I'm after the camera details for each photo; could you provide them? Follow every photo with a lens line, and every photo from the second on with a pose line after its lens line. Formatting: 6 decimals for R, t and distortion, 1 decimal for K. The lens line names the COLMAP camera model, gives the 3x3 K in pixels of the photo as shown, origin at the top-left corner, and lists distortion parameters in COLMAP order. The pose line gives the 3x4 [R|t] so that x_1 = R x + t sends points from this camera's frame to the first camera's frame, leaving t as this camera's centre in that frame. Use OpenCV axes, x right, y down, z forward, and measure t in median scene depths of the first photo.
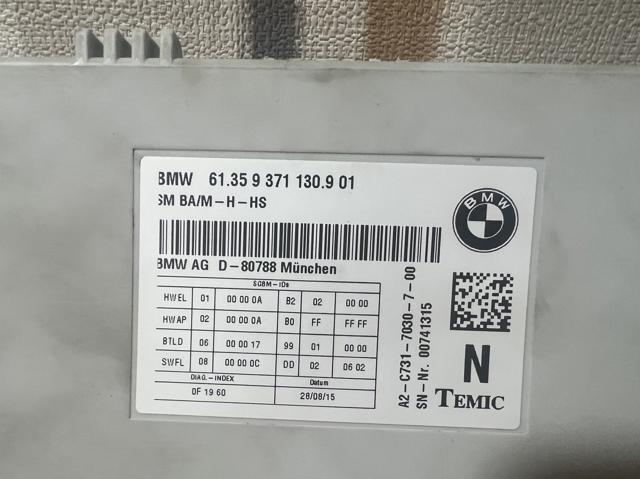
lens RADIAL K [[489.7, 0, 318.0], [0, 489.7, 258.8], [0, 0, 1]] dist [-0.076458, -0.018095]
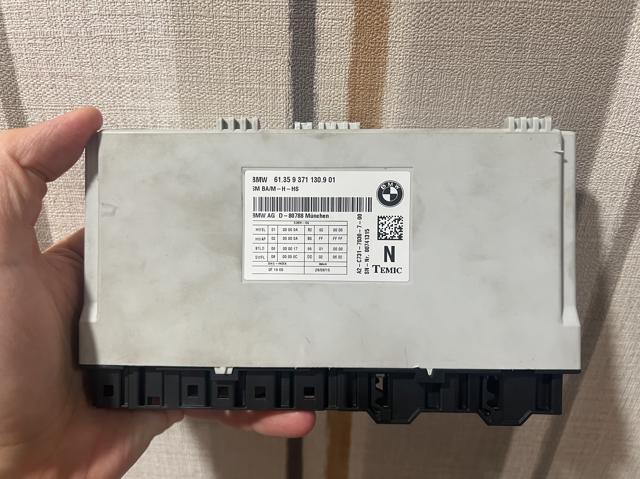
lens RADIAL K [[489.7, 0, 321.3], [0, 489.7, 239.3], [0, 0, 1]] dist [-0.076458, -0.018095]
pose [[0.998696, -0.027944, 0.042733, -0.103809], [0.030798, 0.997232, -0.067672, 0.296198], [-0.040724, 0.068900, 0.996792, -1.369573]]
